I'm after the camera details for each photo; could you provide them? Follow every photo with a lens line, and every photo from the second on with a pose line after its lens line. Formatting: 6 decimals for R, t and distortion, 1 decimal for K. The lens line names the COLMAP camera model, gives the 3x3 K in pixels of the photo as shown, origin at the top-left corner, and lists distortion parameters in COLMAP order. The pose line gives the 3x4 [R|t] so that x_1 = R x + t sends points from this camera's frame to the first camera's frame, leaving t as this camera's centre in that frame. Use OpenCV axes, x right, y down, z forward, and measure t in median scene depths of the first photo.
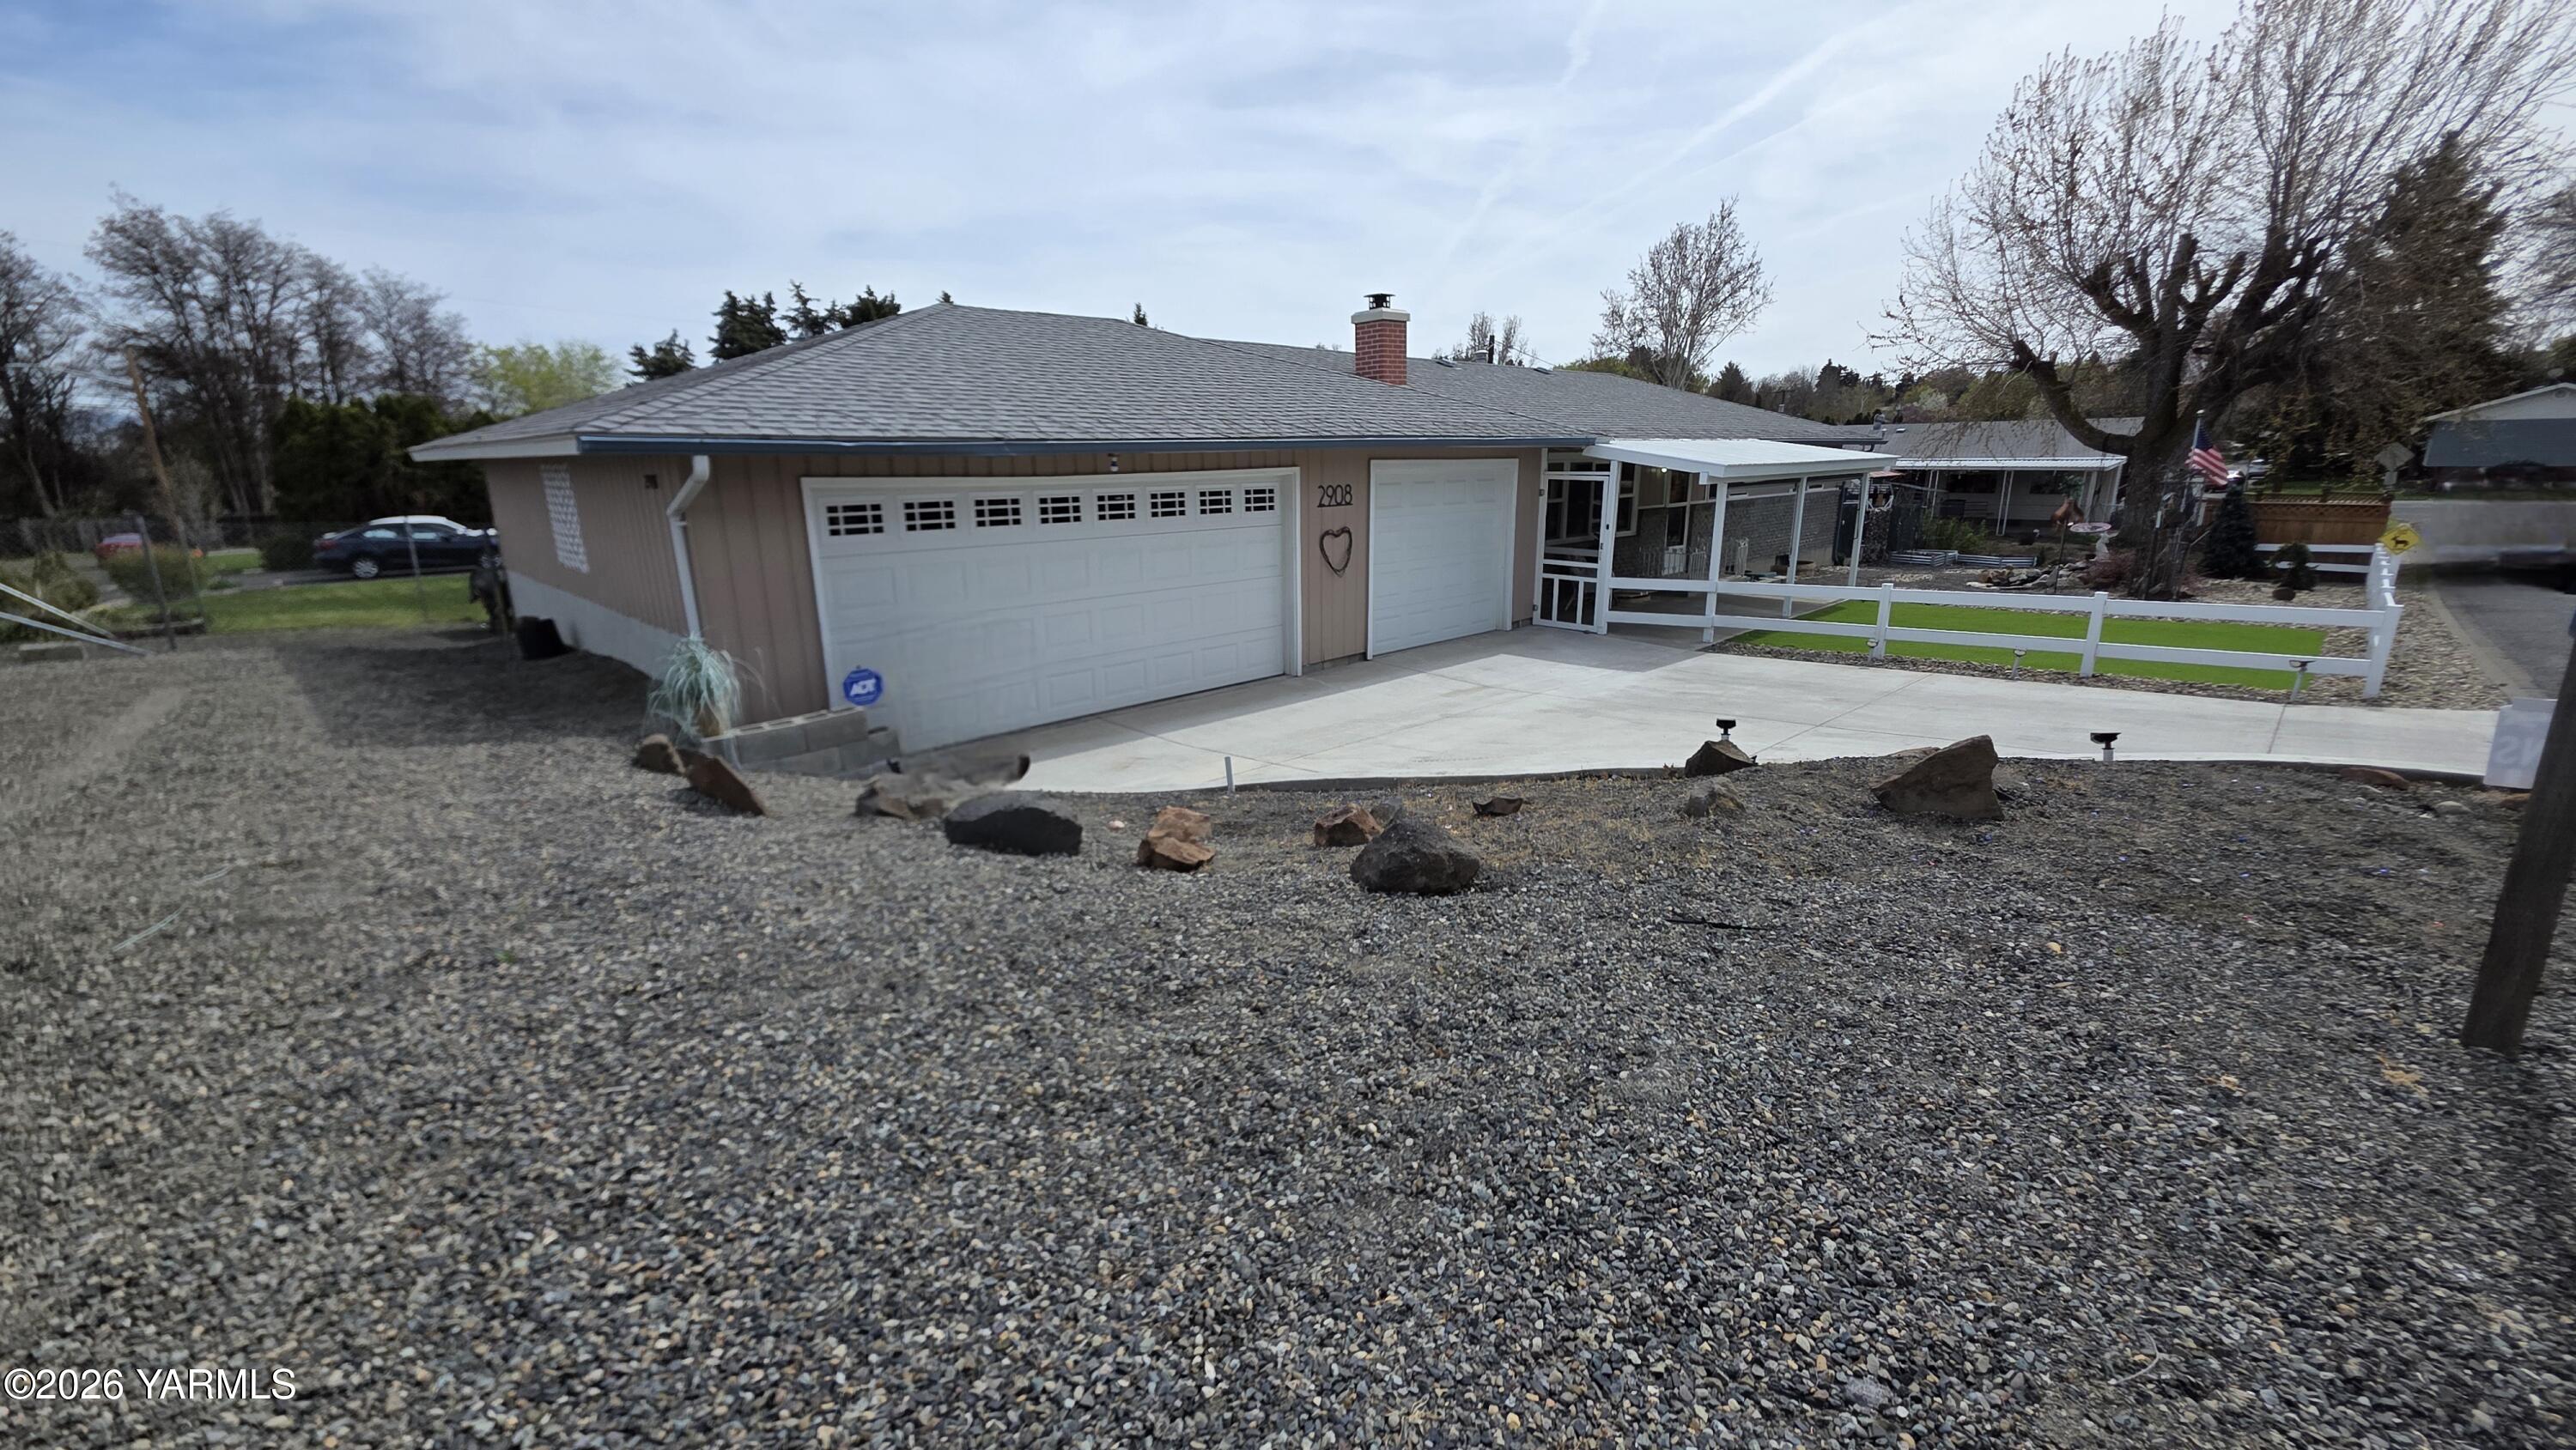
lens RADIAL K [[1024.9, 0, 1288.0], [0, 1024.9, 725.0], [0, 0, 1]] dist [0.010980, -0.000162]
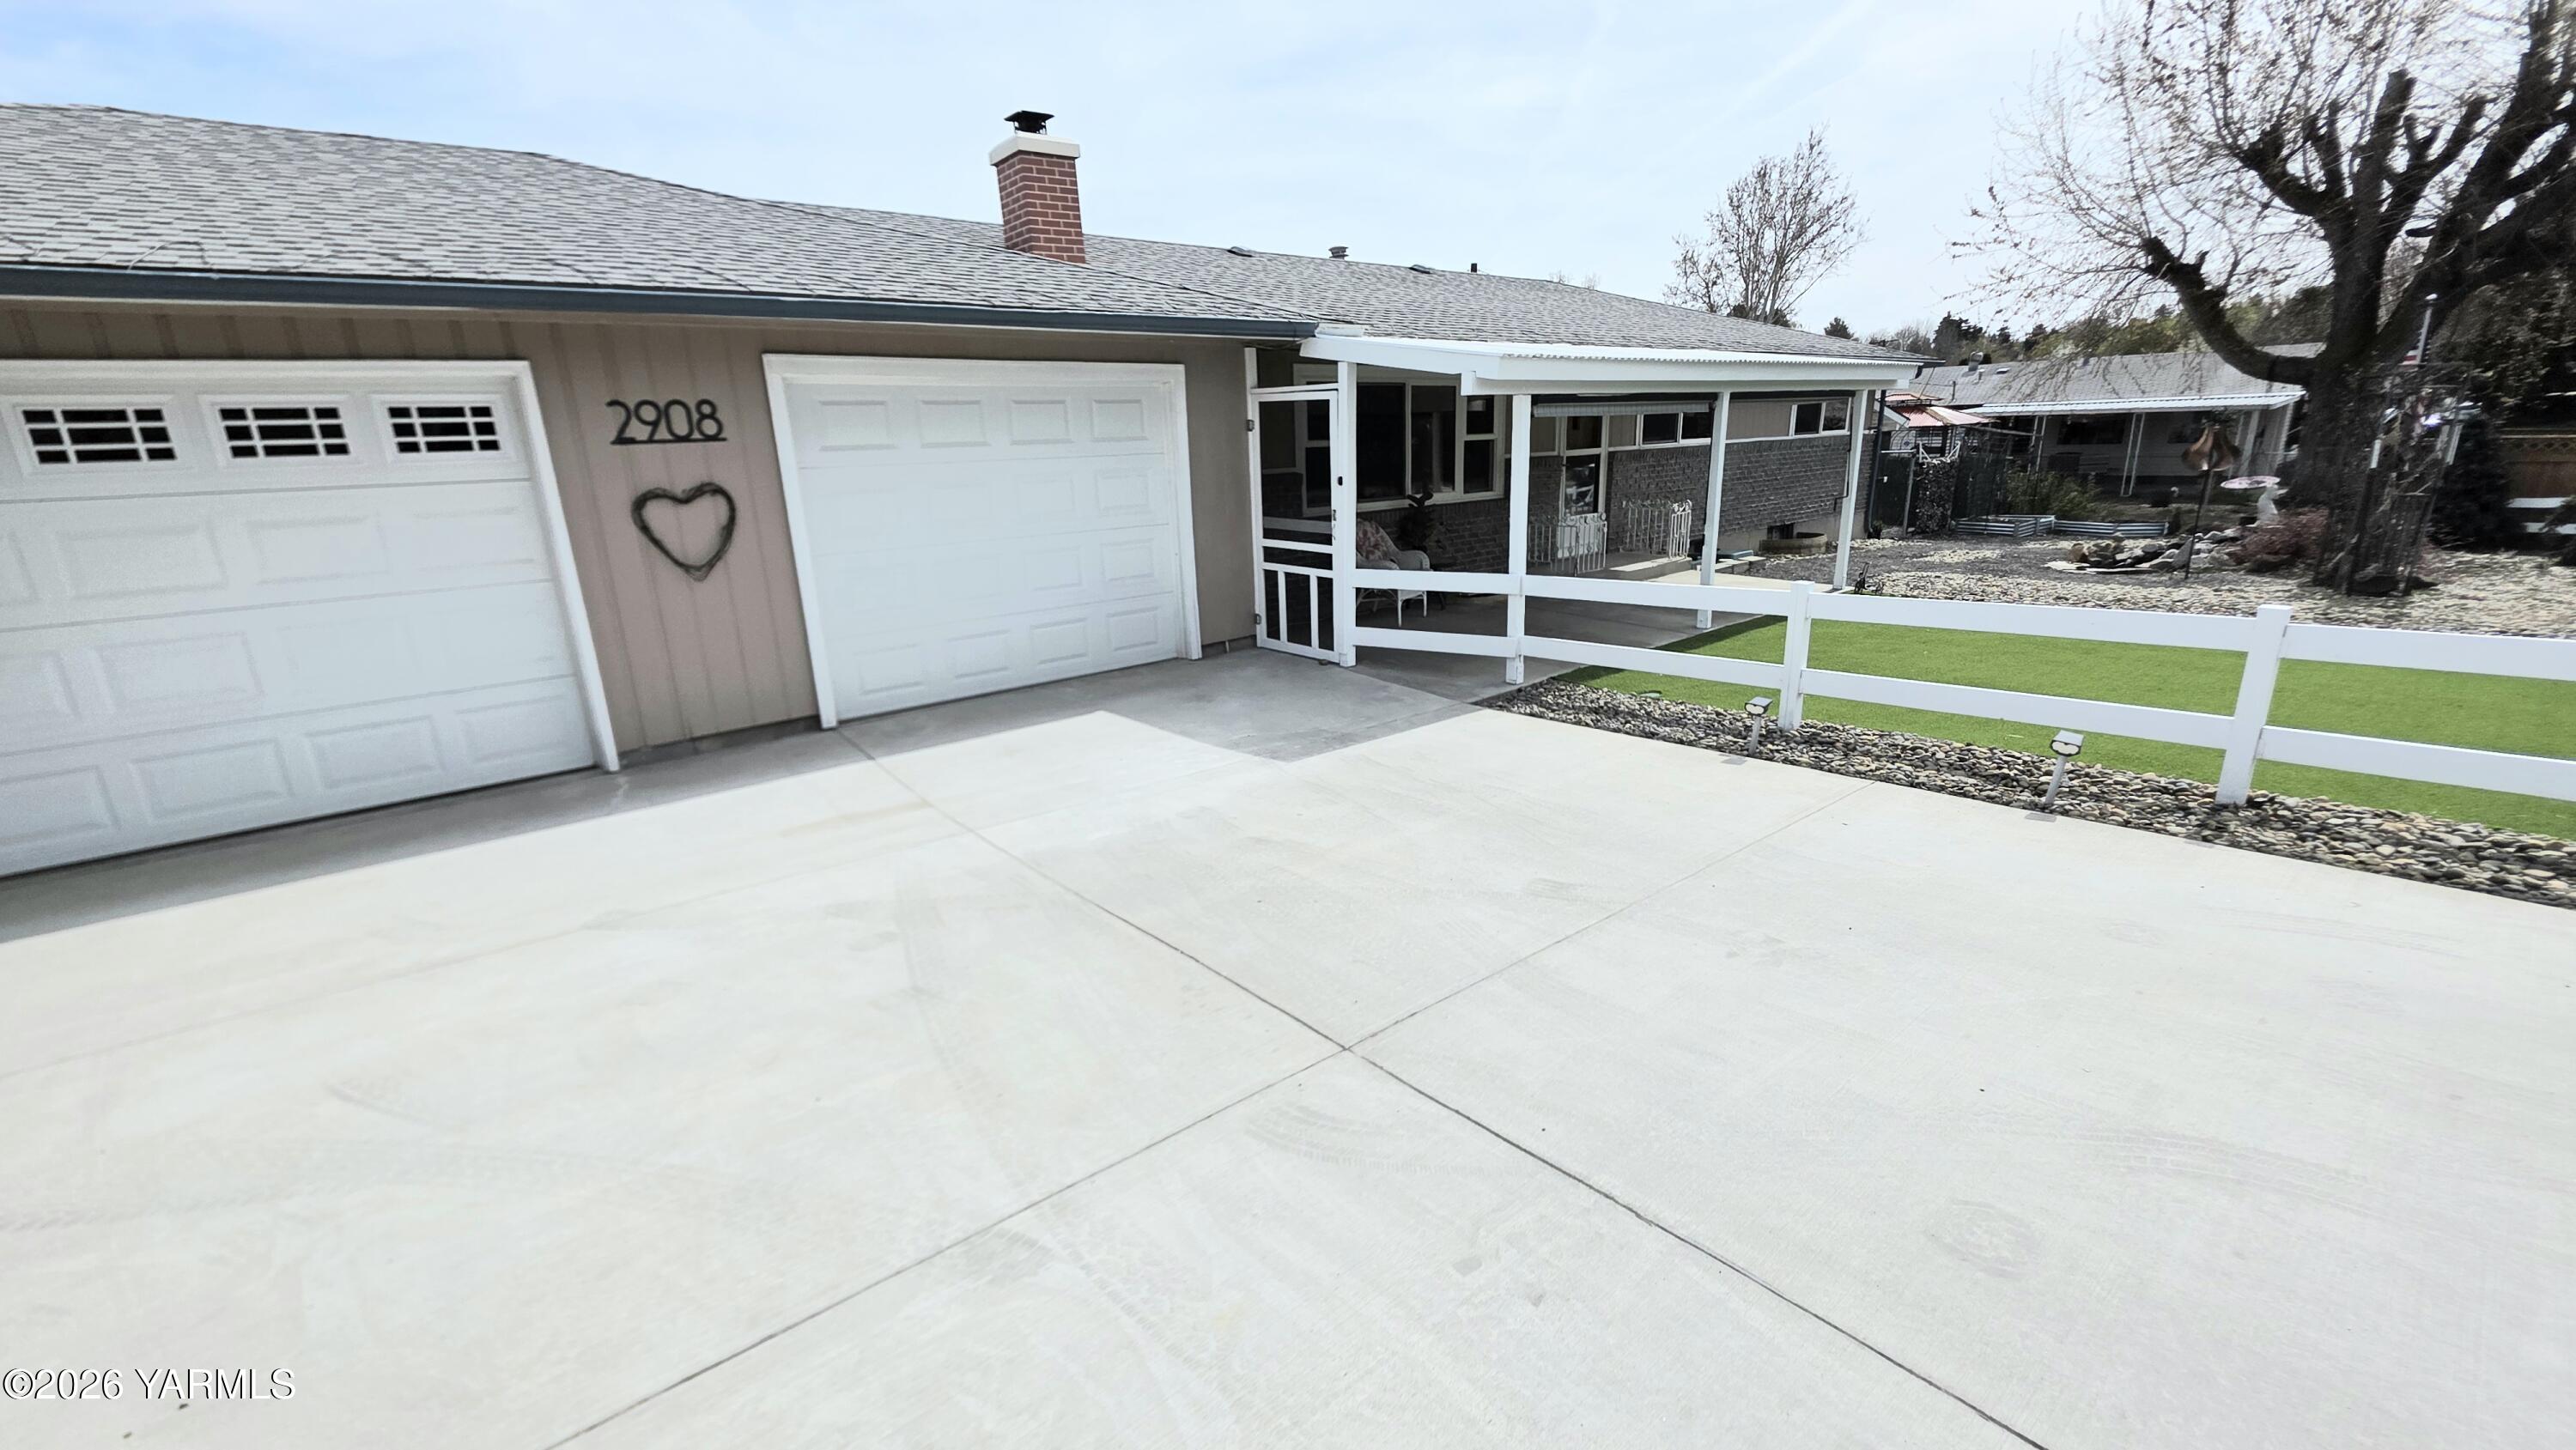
lens RADIAL K [[1025.0, 0, 1288.0], [0, 1025.0, 725.0], [0, 0, 1]] dist [0.006824, -0.000315]
pose [[0.996204, 0.000981, -0.087045, 0.227990], [0.000789, 0.999794, 0.020293, -0.047279], [0.087047, -0.020285, 0.995998, 0.293306]]
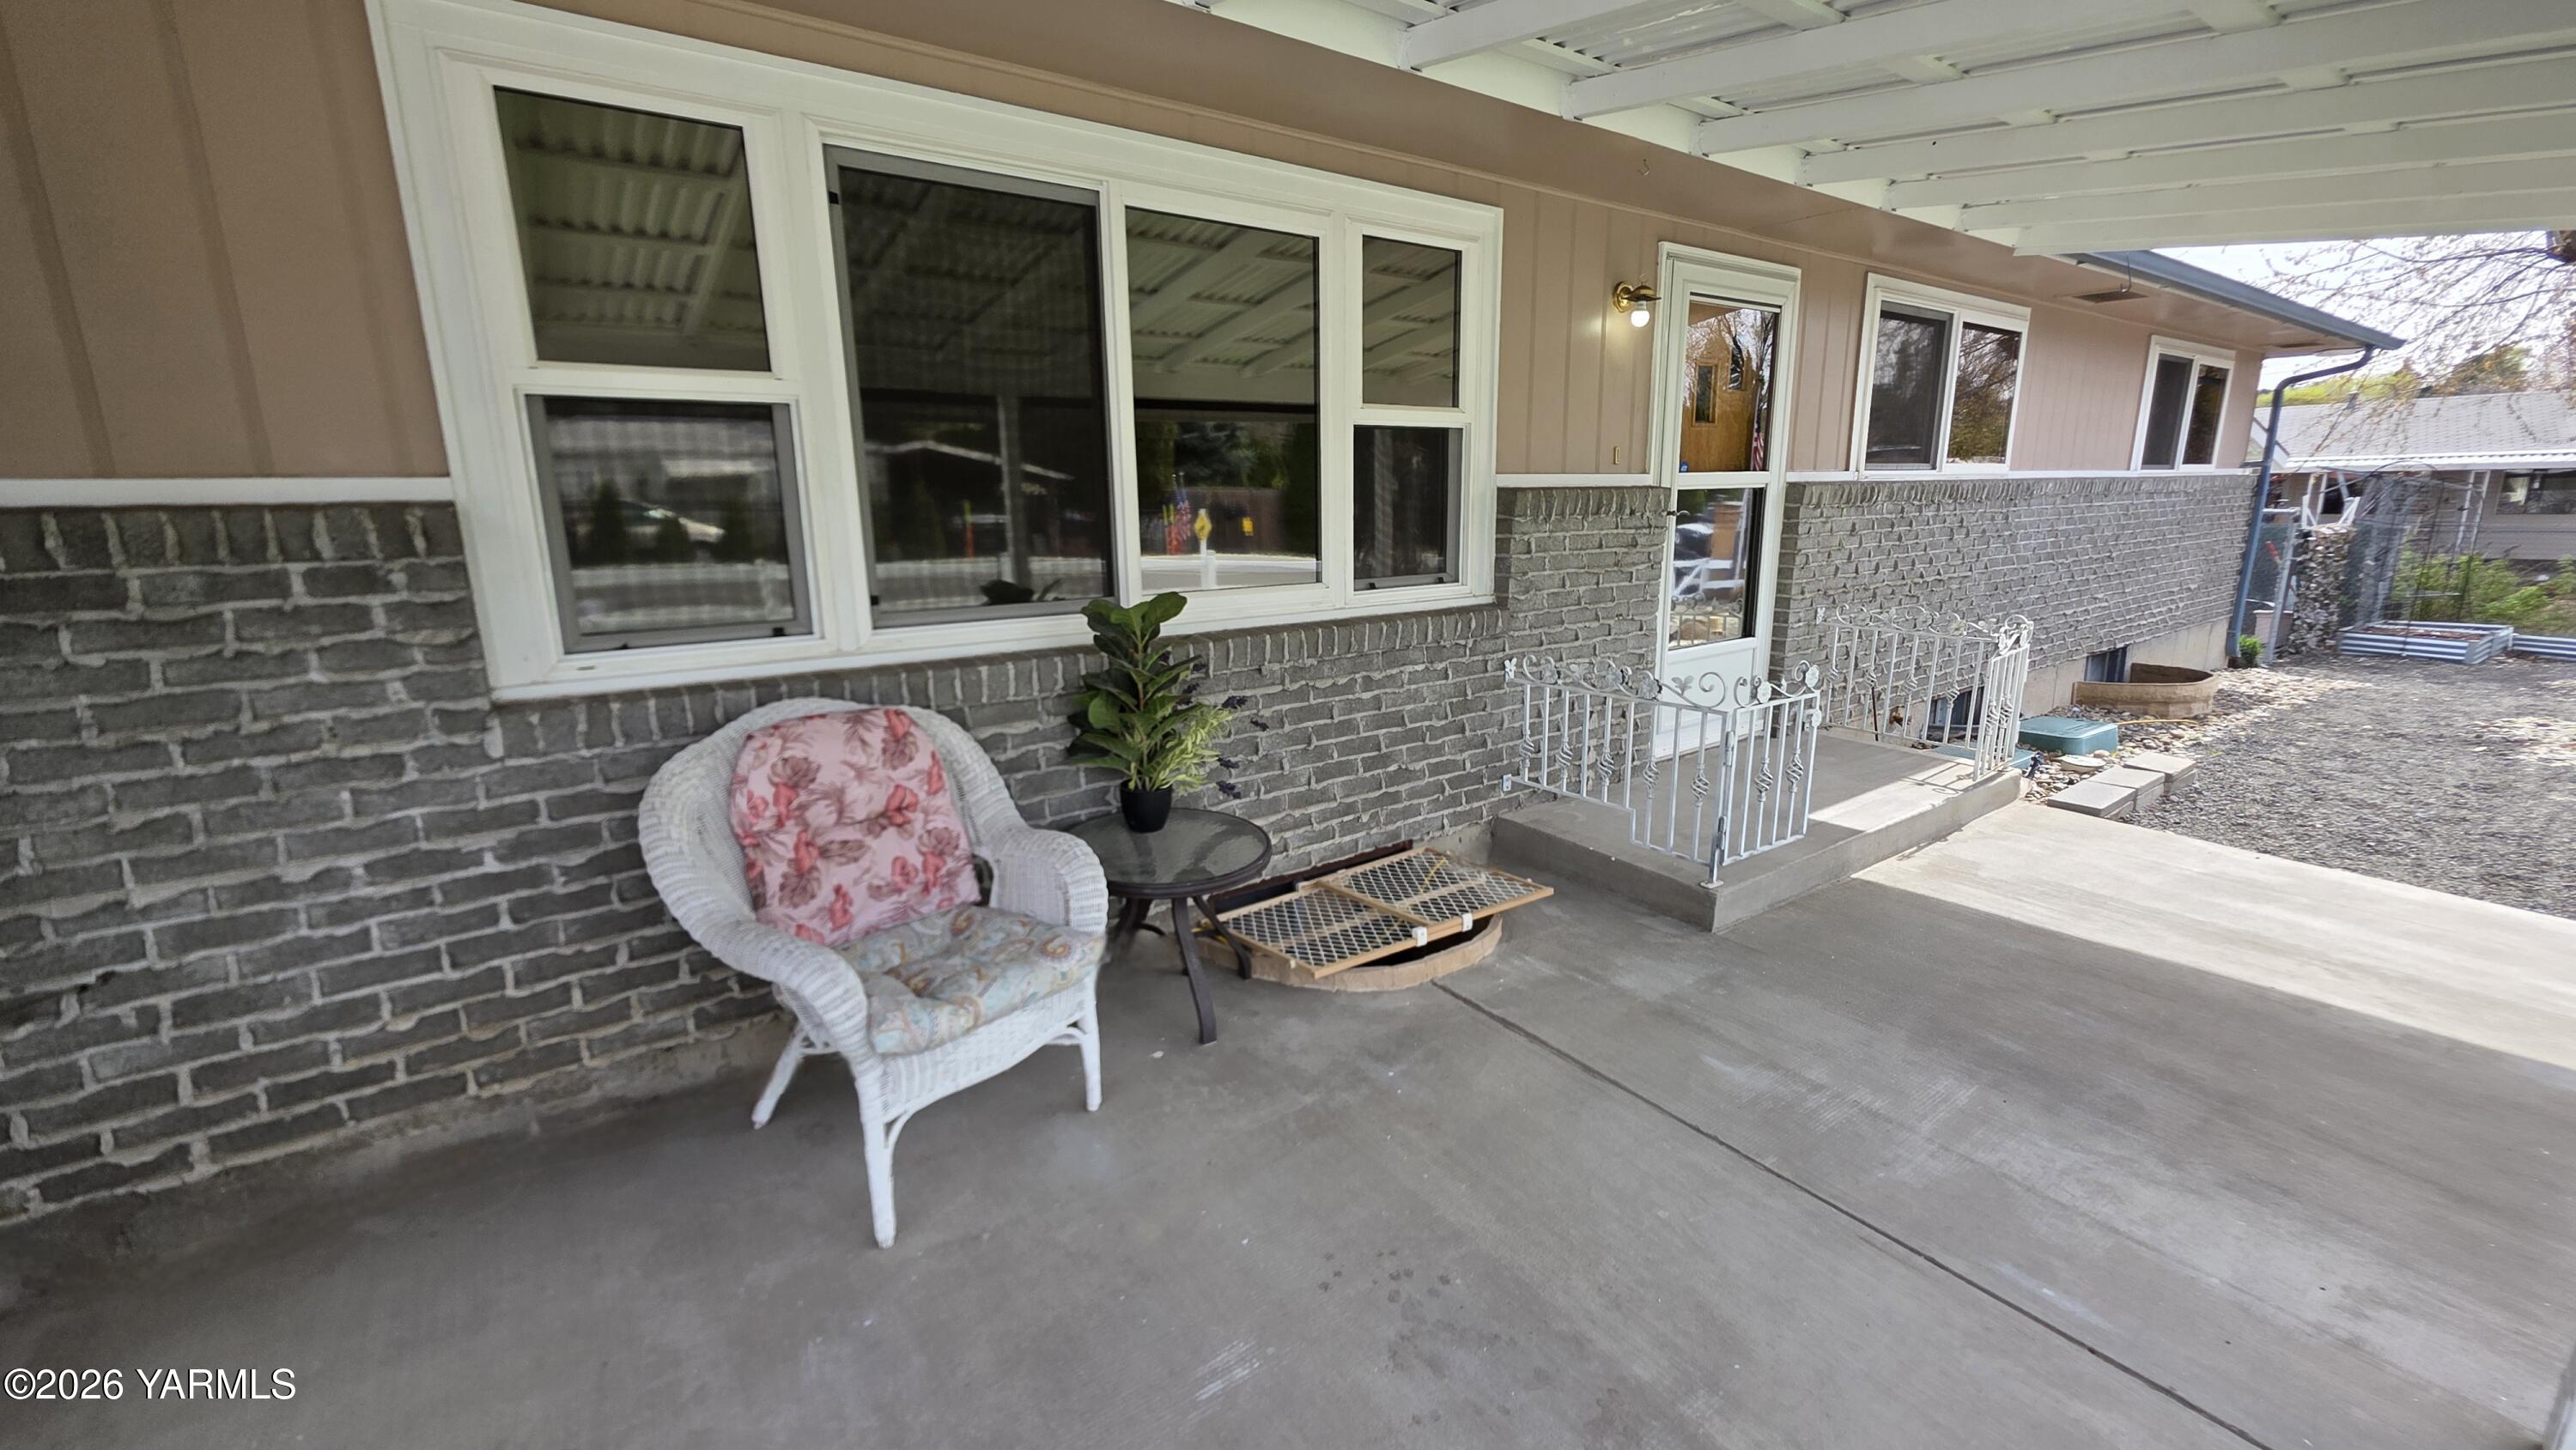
lens RADIAL K [[1024.9, 0, 1288.0], [0, 1024.9, 725.0], [0, 0, 1]] dist [0.010980, -0.000162]
pose [[0.988209, 0.024817, -0.151087, 0.290871], [-0.030995, 0.998771, -0.038671, -0.132136], [0.149942, 0.042898, 0.987764, 0.687253]]
